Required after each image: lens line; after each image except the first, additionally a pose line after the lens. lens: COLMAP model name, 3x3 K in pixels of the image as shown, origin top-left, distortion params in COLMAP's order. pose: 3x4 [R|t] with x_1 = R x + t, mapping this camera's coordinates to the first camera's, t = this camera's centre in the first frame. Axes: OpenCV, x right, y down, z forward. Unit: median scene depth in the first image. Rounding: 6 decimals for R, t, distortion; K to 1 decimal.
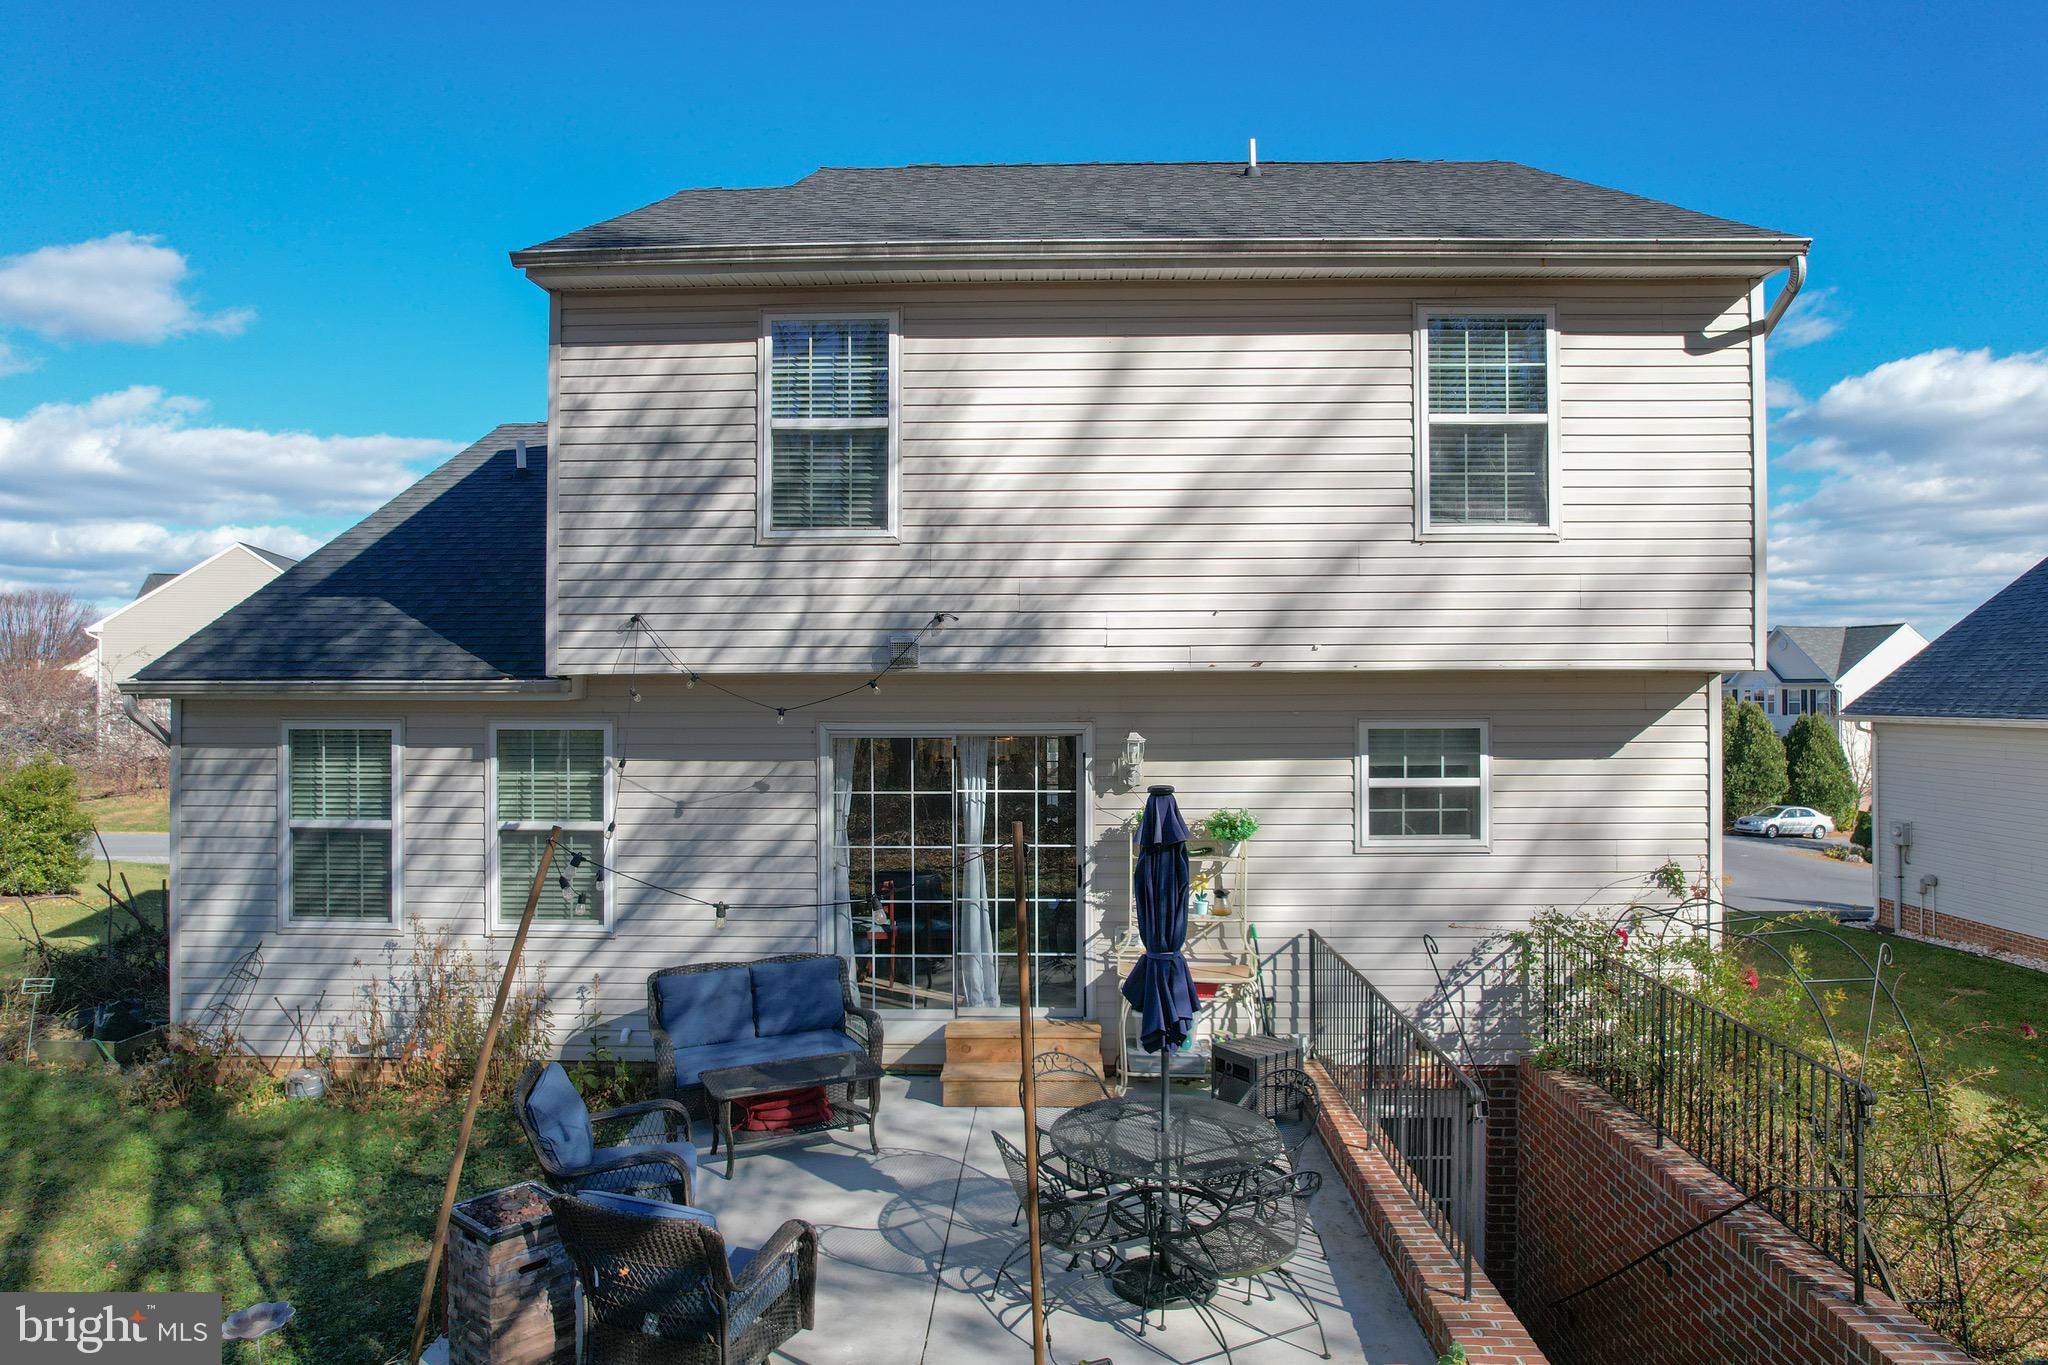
lens RADIAL K [[1299.9, 0, 1024.0], [0, 1299.9, 682.5], [0, 0, 1]] dist [-0.081033, 0.069988]
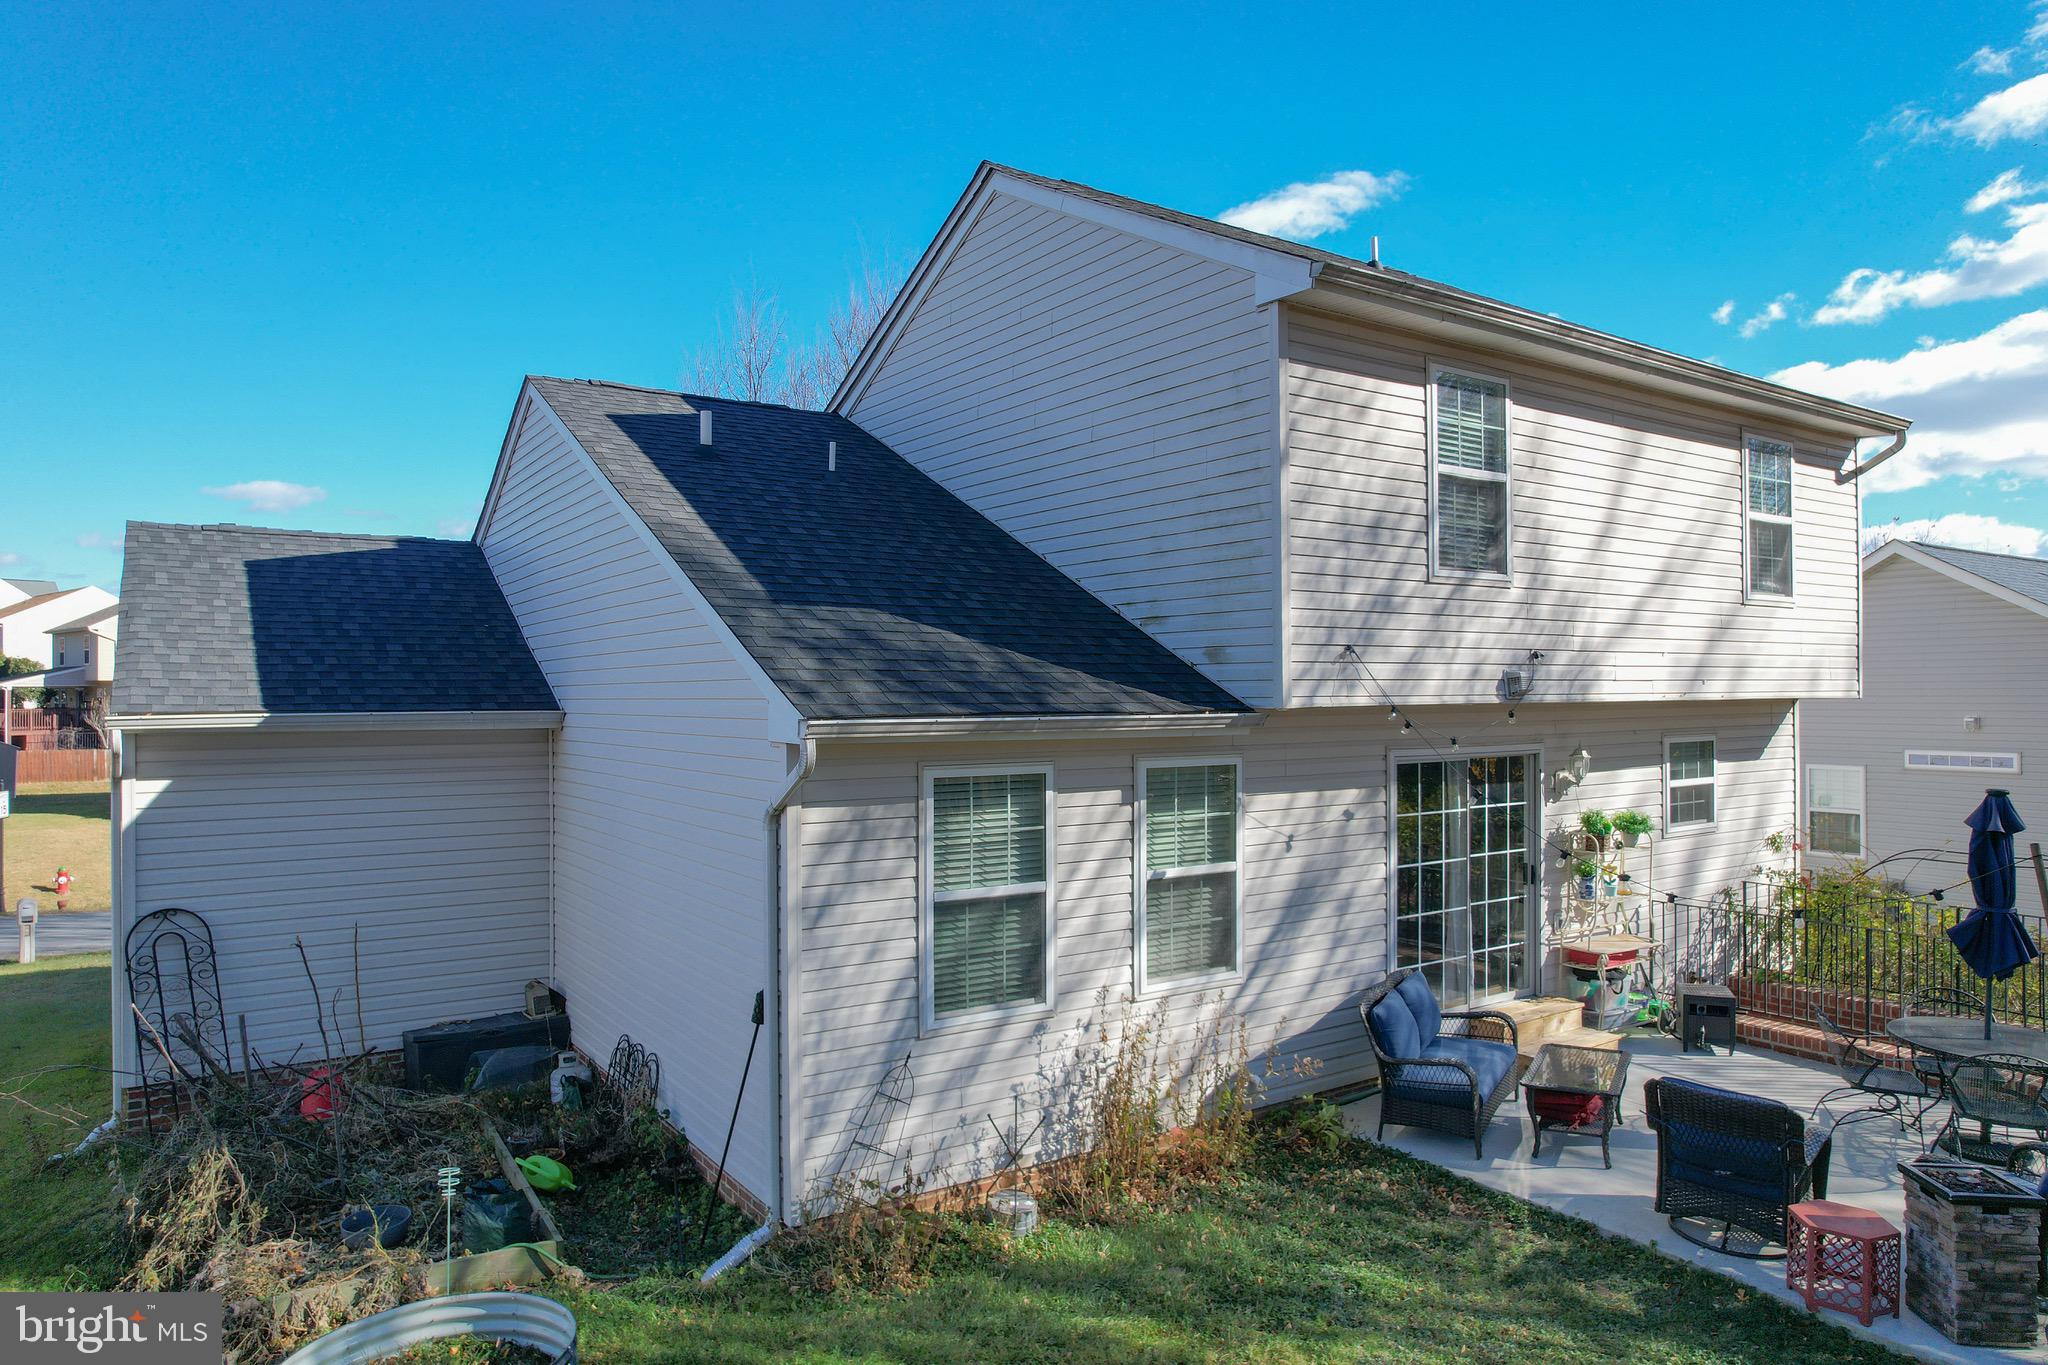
lens RADIAL K [[1299.9, 0, 1024.0], [0, 1299.9, 682.5], [0, 0, 1]] dist [-0.081033, 0.069988]
pose [[0.814595, 0.004164, 0.580015, -1.086485], [-0.000266, 0.999977, -0.006805, -0.017778], [-0.580030, 0.005390, 0.814577, 0.343343]]
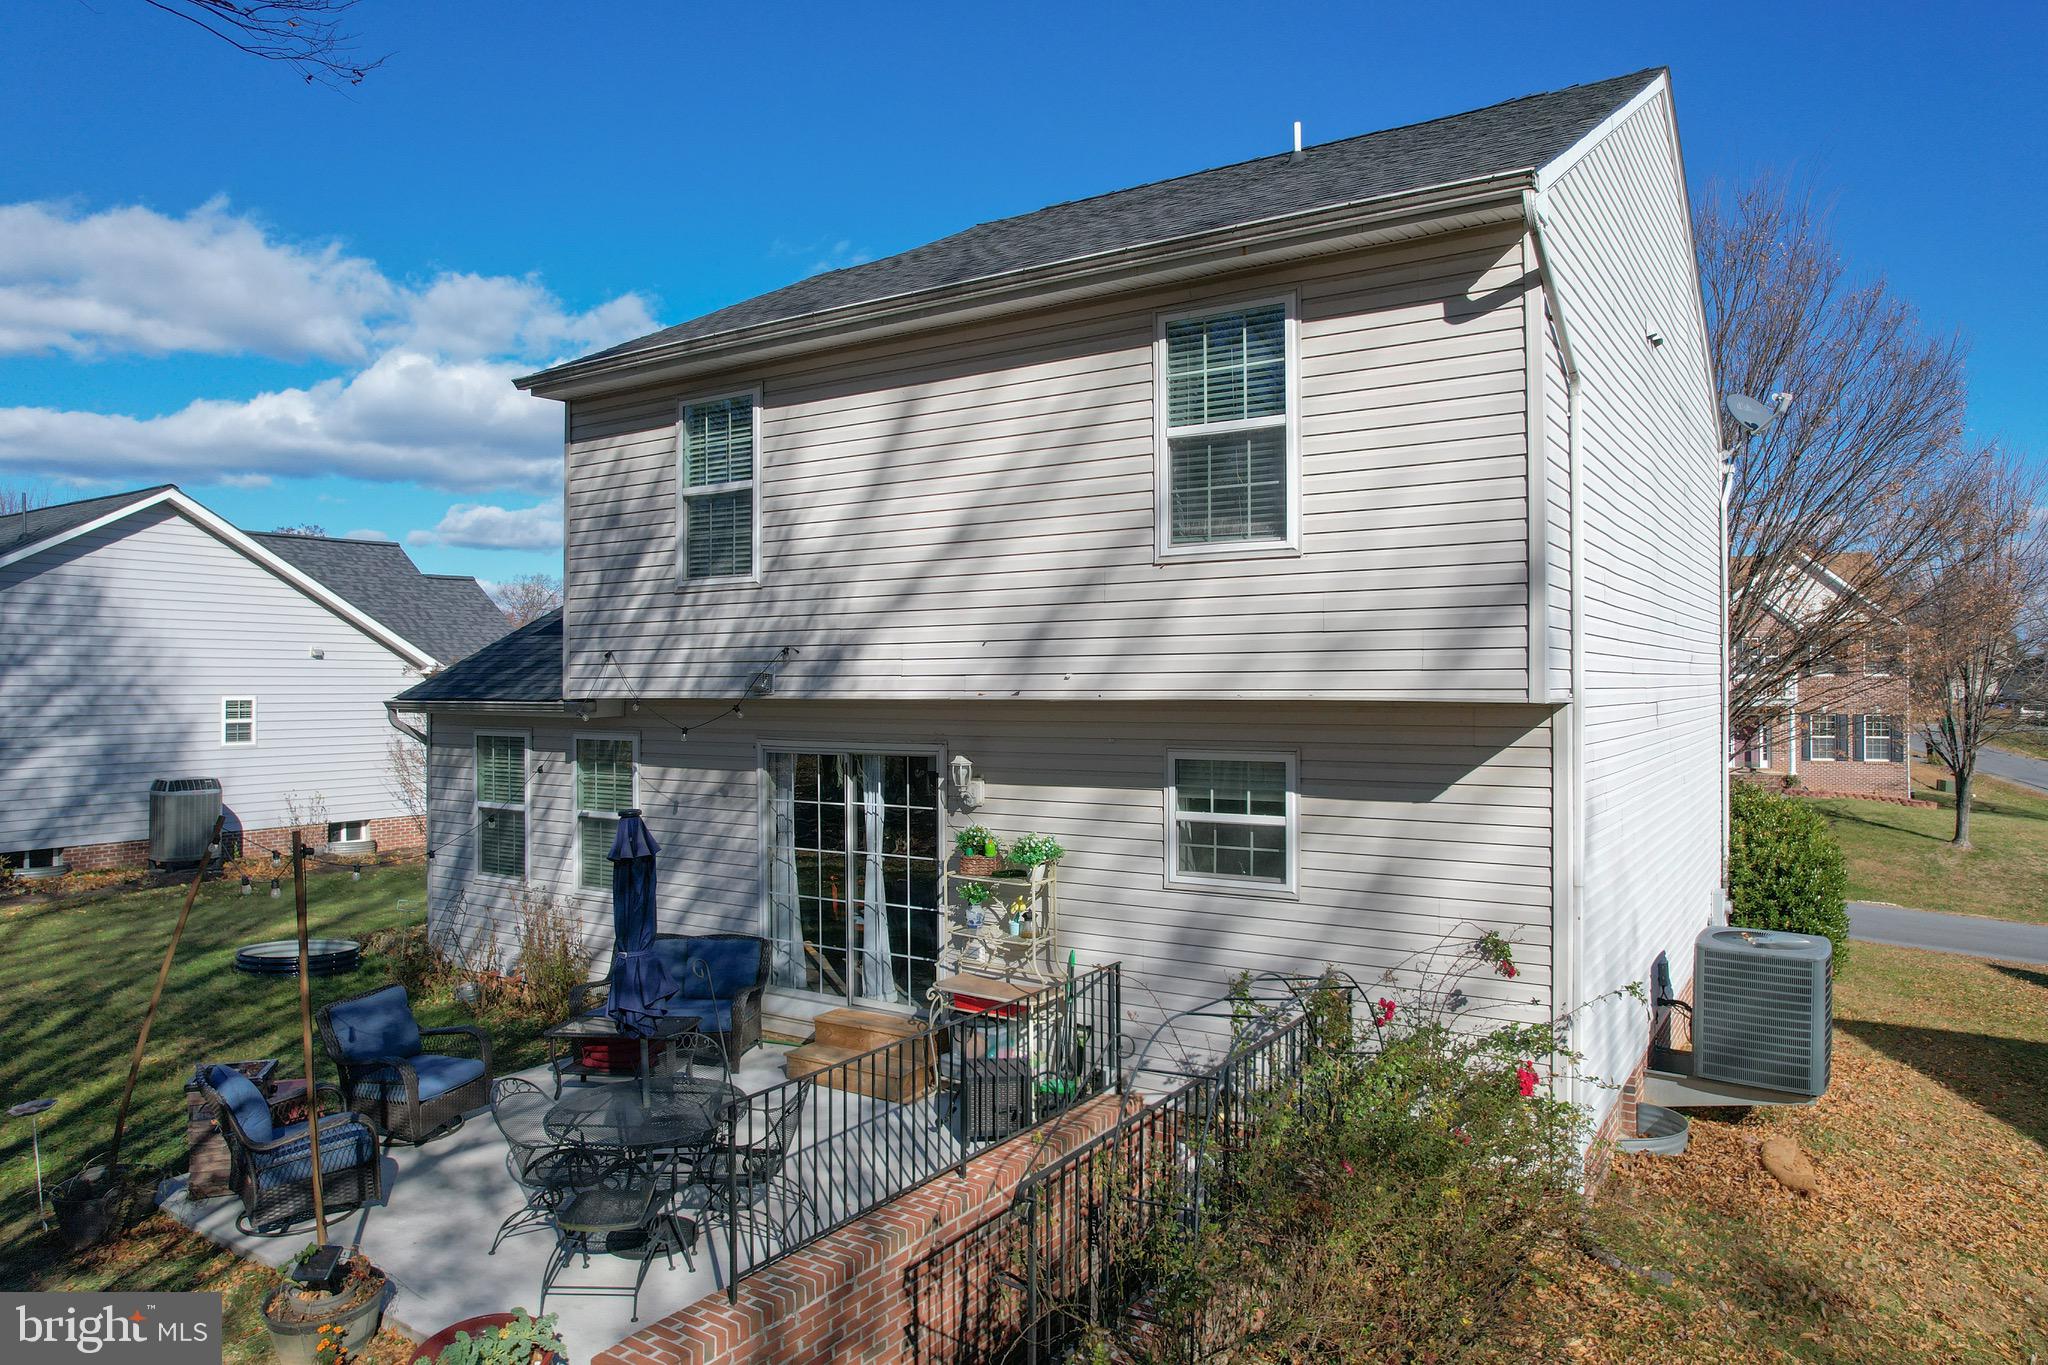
lens RADIAL K [[1305.3, 0, 1024.0], [0, 1305.3, 682.5], [0, 0, 1]] dist [-0.071916, 0.071213]
pose [[0.852704, -0.000154, -0.522394, 0.715725], [0.001380, 0.999997, 0.001957, -0.024074], [0.522392, -0.002390, 0.852702, 0.130597]]
